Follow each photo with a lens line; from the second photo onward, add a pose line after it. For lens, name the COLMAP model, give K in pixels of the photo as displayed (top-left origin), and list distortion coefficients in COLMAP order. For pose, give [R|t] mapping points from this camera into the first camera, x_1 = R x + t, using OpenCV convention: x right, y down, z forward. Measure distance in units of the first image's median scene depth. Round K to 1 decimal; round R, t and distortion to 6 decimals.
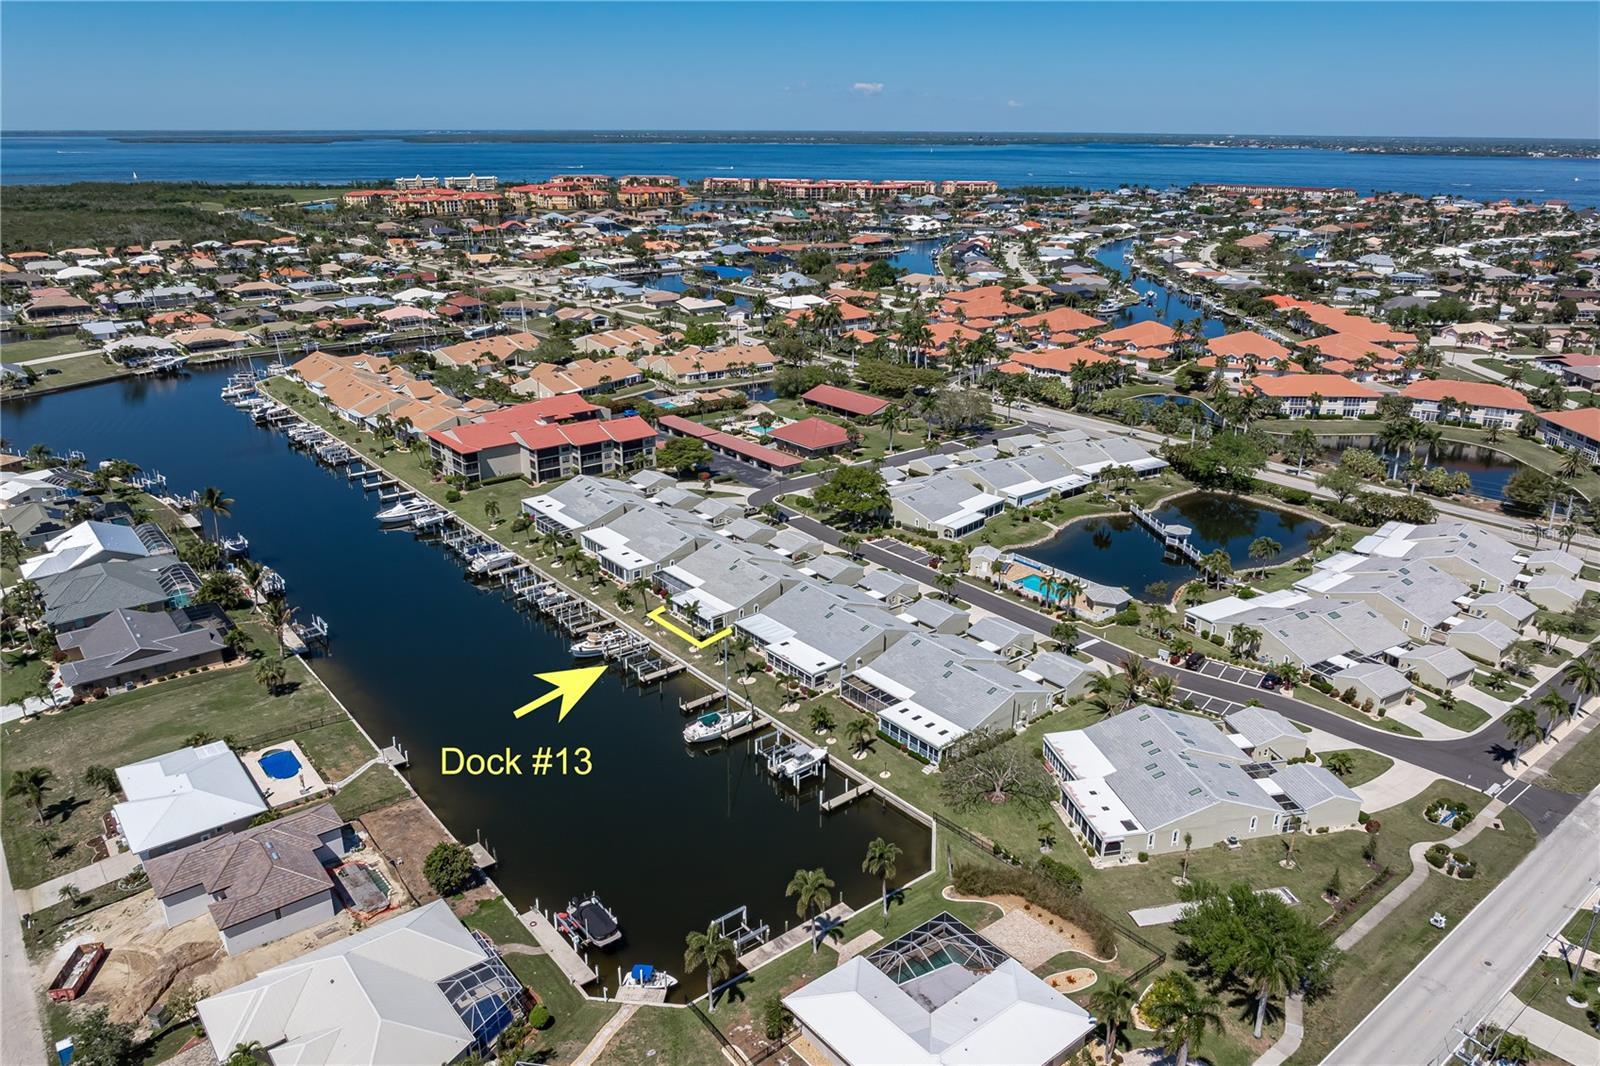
lens RADIAL K [[1126.8, 0, 805.2], [0, 1126.8, 529.1], [0, 0, 1]] dist [-0.030272, 0.014925]
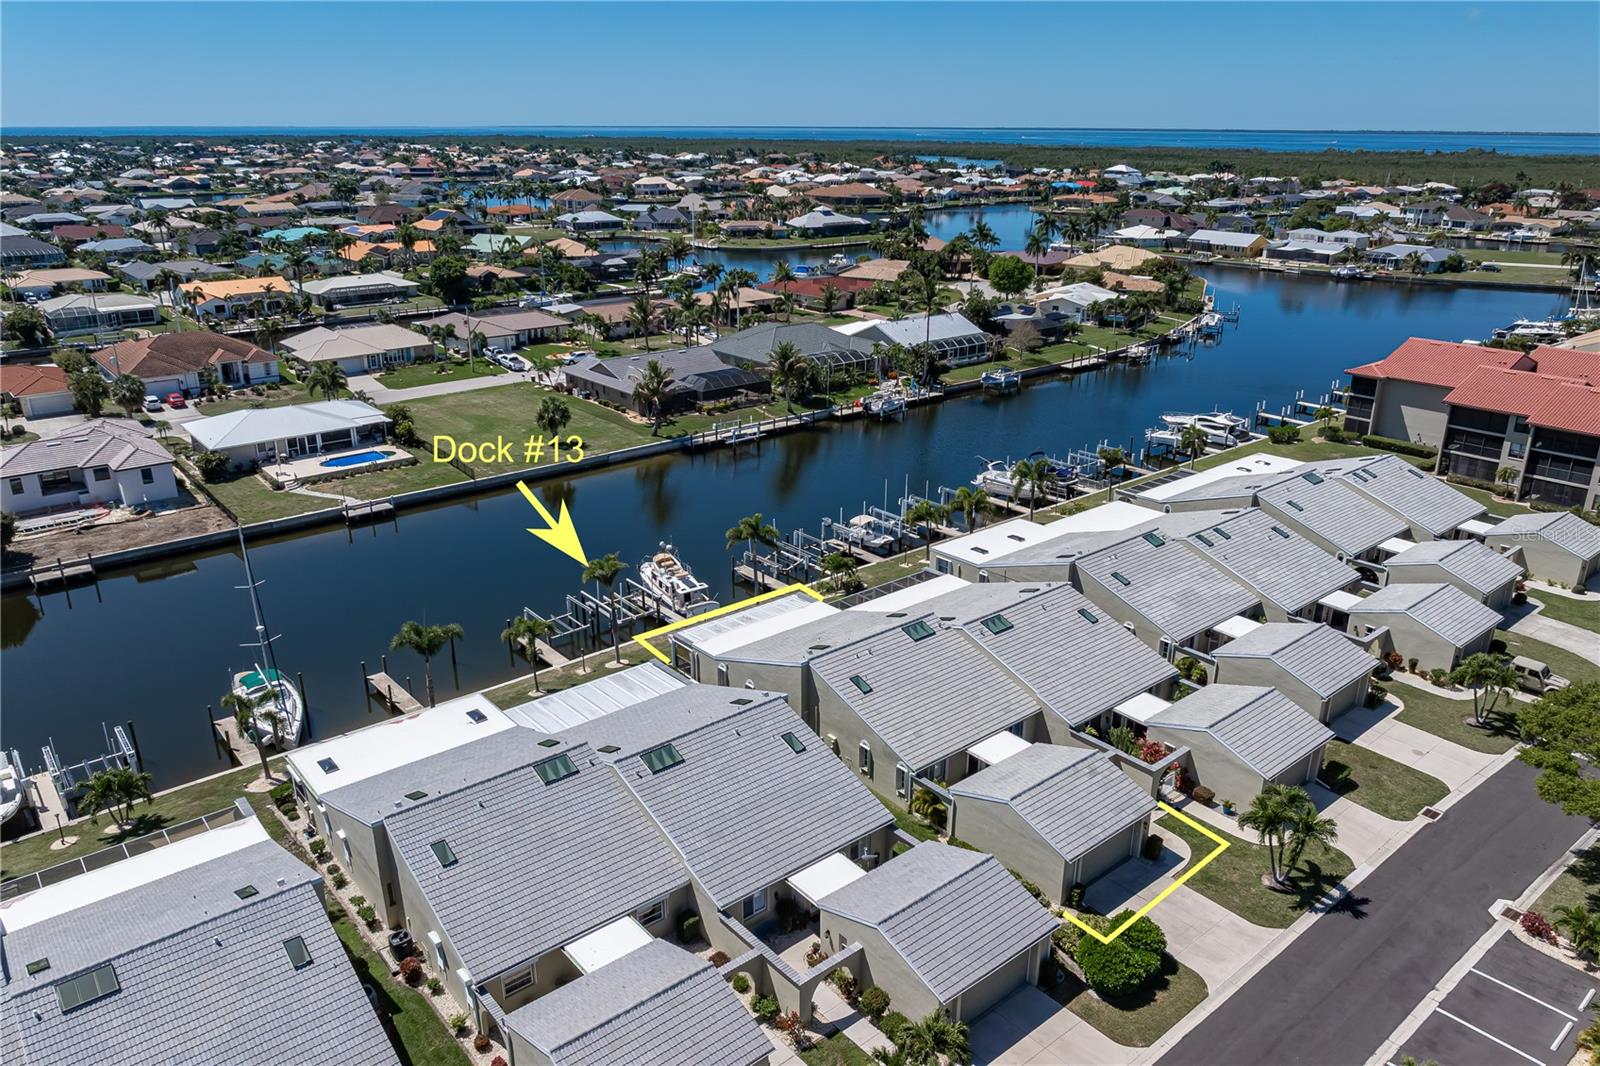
lens RADIAL K [[1126.8, 0, 806.1], [0, 1126.8, 533.3], [0, 0, 1]] dist [-0.030272, 0.014925]
pose [[0.014713, 0.336885, -0.941431, 0.249286], [-0.340522, 0.886939, 0.312063, -0.086532], [0.940121, 0.315987, 0.127766, 0.788647]]
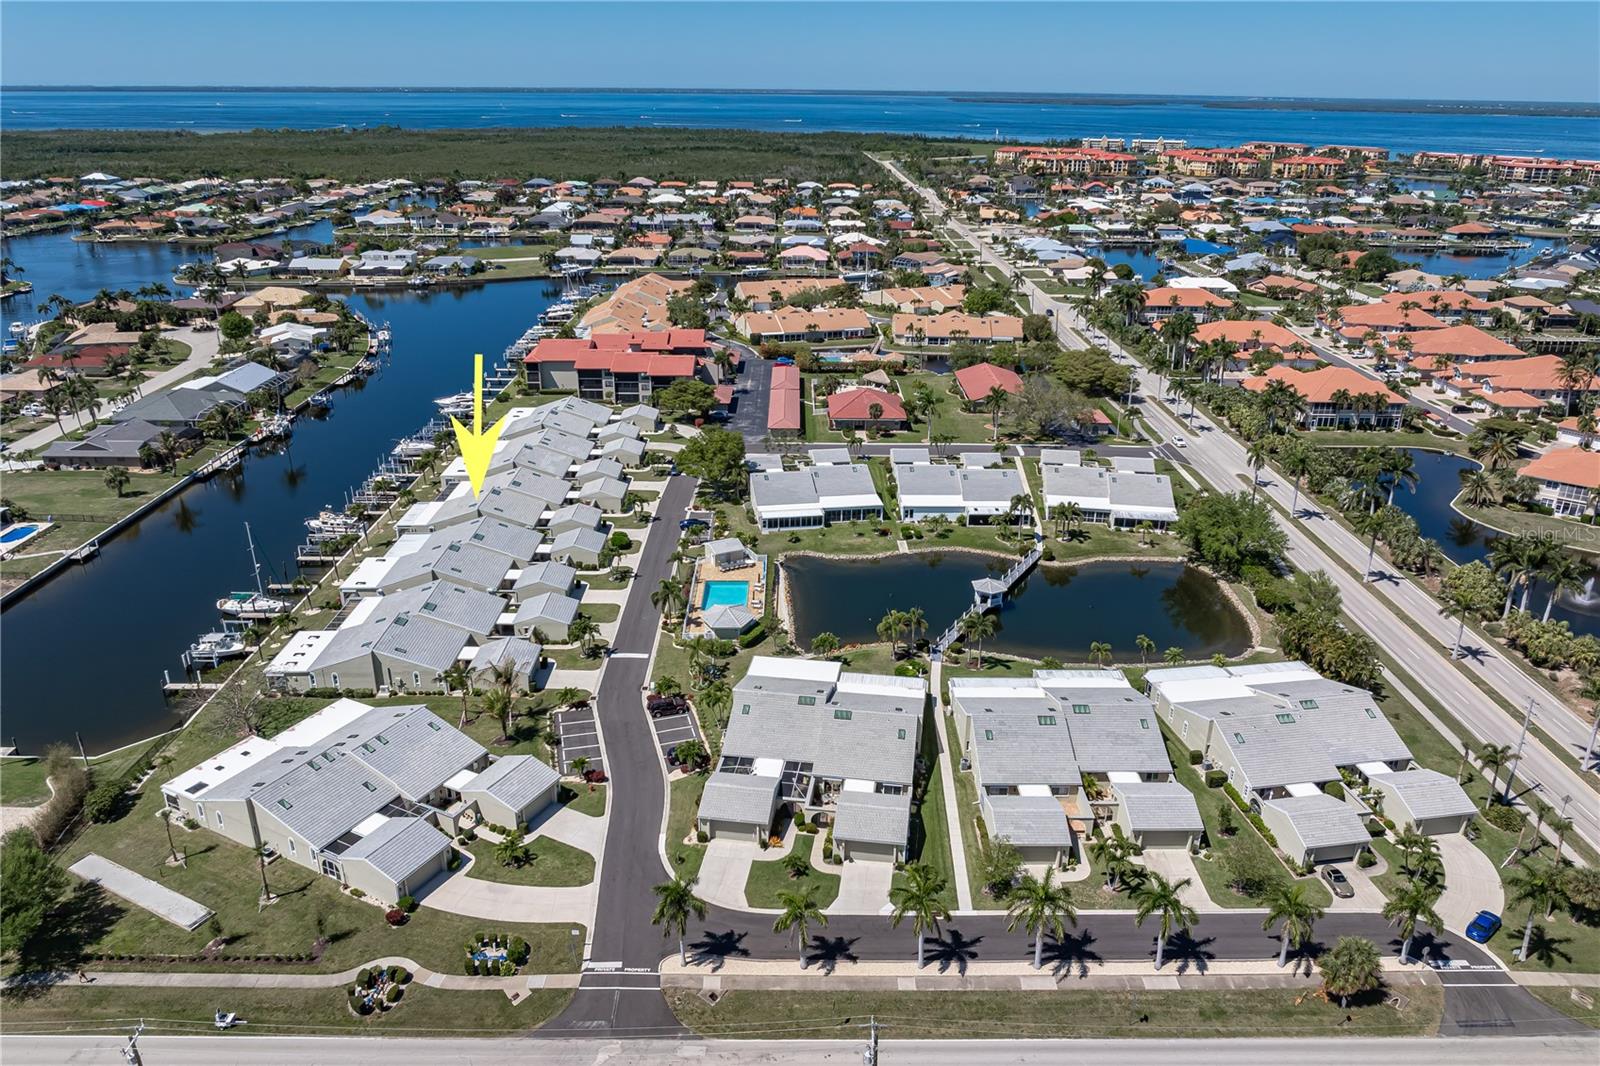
lens RADIAL K [[1126.8, 0, 801.6], [0, 1126.8, 532.2], [0, 0, 1]] dist [-0.030272, 0.014925]
pose [[0.777988, 0.234350, -0.582936, 0.664507], [-0.217084, 0.970953, 0.100619, -0.083427], [0.589584, 0.048266, 0.806264, 0.302165]]
